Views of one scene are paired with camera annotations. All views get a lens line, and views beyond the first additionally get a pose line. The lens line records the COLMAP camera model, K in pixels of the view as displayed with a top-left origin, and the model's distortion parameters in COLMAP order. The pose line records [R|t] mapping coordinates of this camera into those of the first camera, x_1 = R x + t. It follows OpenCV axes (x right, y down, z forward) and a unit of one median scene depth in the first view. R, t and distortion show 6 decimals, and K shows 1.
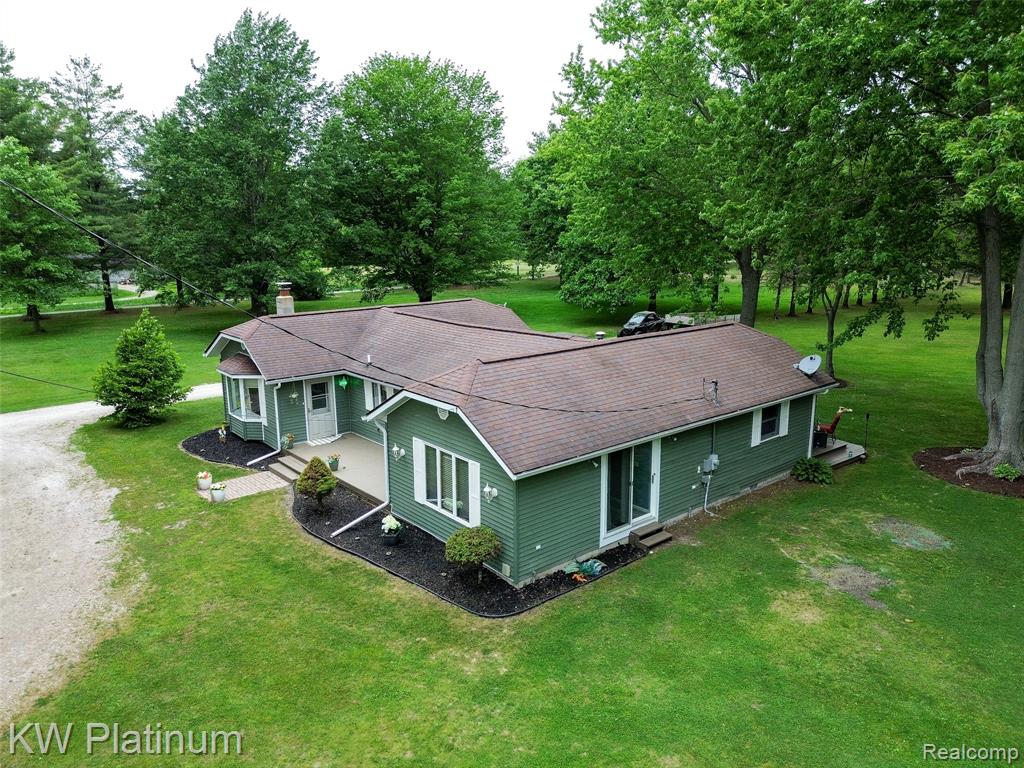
lens RADIAL K [[724.9, 0, 516.0], [0, 724.9, 379.9], [0, 0, 1]] dist [0.093083, -0.096972]
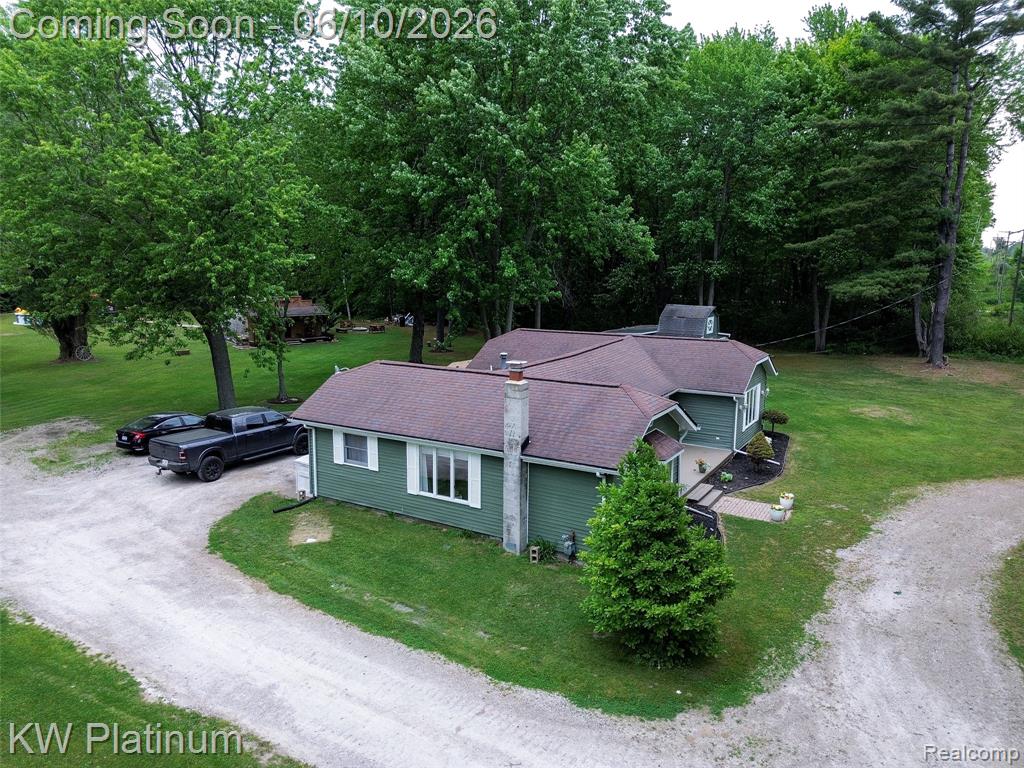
lens RADIAL K [[724.9, 0, 516.0], [0, 724.9, 379.9], [0, 0, 1]] dist [0.093083, -0.096972]
pose [[-0.320387, -0.158184, 0.933986, -1.364981], [0.197491, 0.953140, 0.229174, -0.387322], [-0.926472, 0.257878, -0.274134, 1.728694]]
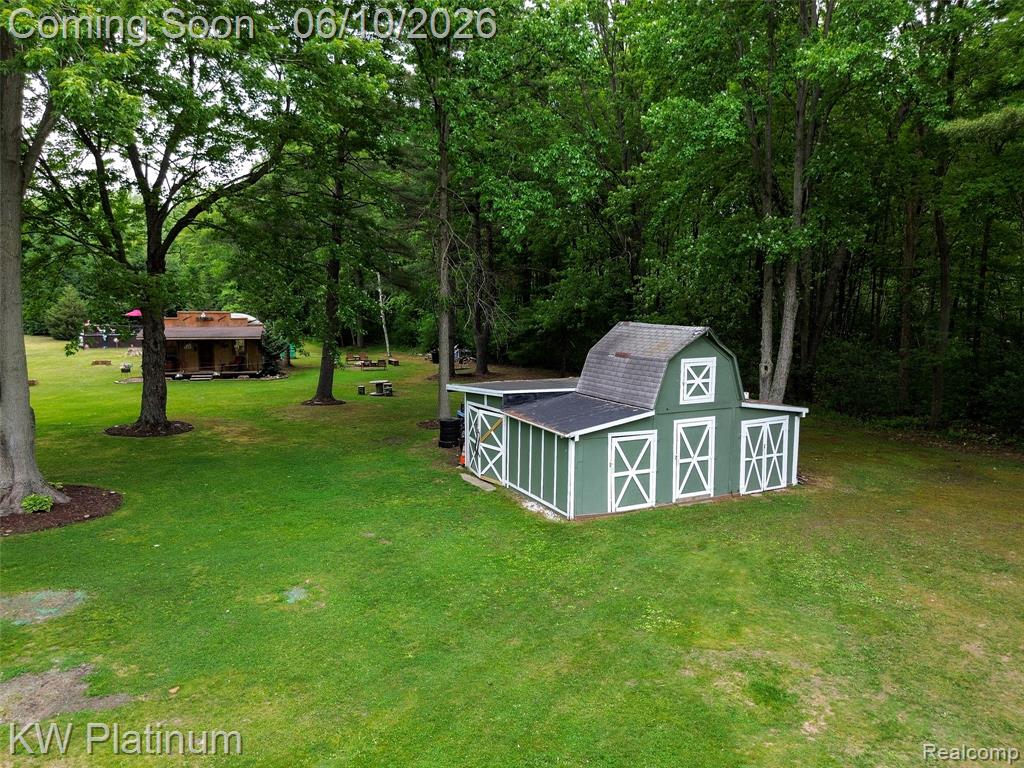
lens RADIAL K [[724.9, 0, 516.0], [0, 724.9, 379.9], [0, 0, 1]] dist [0.093083, -0.096972]
pose [[0.128681, -0.107533, 0.985839, -0.045056], [0.204021, 0.975709, 0.079798, 0.043607], [-0.970472, 0.190864, 0.147494, 0.397632]]
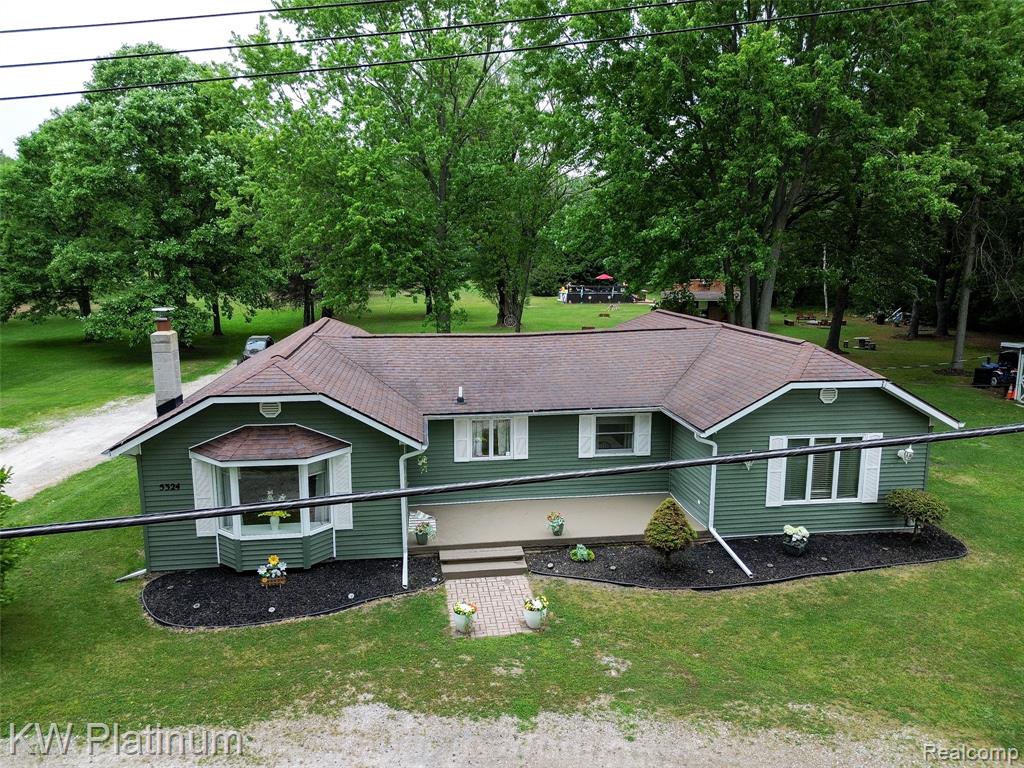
lens RADIAL K [[724.9, 0, 516.0], [0, 724.9, 379.9], [0, 0, 1]] dist [0.093083, -0.096972]
pose [[0.535207, -0.144063, 0.832345, -0.956571], [0.174858, 0.982902, 0.057686, -0.089992], [-0.826425, 0.114668, 0.551247, 0.669219]]
